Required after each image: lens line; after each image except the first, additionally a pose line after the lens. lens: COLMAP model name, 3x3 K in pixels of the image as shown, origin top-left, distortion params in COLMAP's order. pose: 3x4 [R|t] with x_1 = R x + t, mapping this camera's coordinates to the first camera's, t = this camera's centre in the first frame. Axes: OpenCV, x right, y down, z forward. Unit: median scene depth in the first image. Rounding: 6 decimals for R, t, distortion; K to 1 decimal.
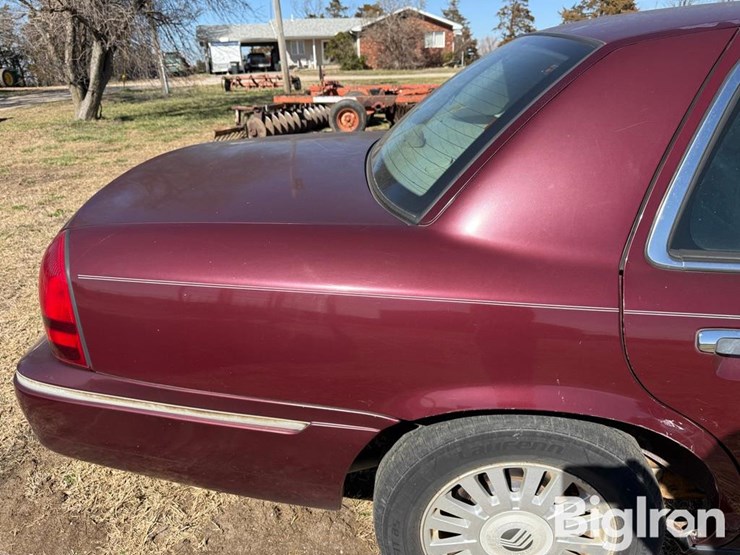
lens RADIAL K [[532.3, 0, 368.5], [0, 532.3, 286.1], [0, 0, 1]] dist [0.003969, -0.004675]
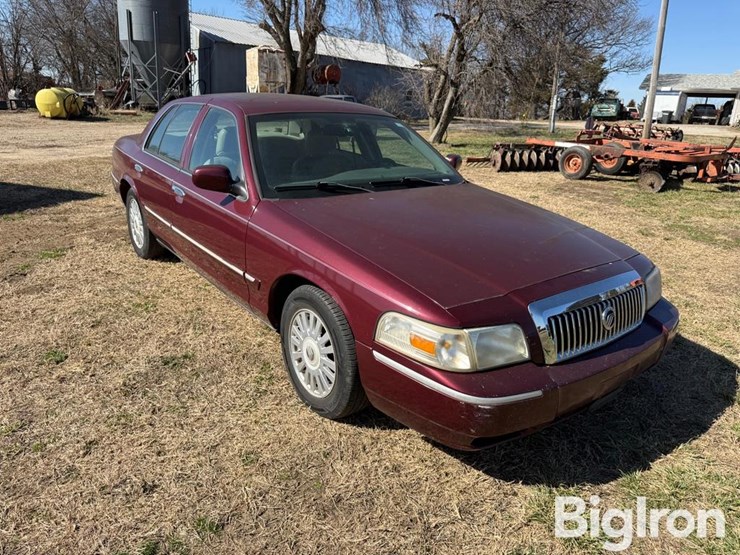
lens RADIAL K [[532.3, 0, 368.5], [0, 532.3, 286.1], [0, 0, 1]] dist [0.003969, -0.004675]
pose [[0.703948, 0.284710, -0.650690, 0.342689], [-0.329839, 0.942404, 0.055514, 0.013248], [0.629018, 0.175544, 0.757312, -0.072466]]
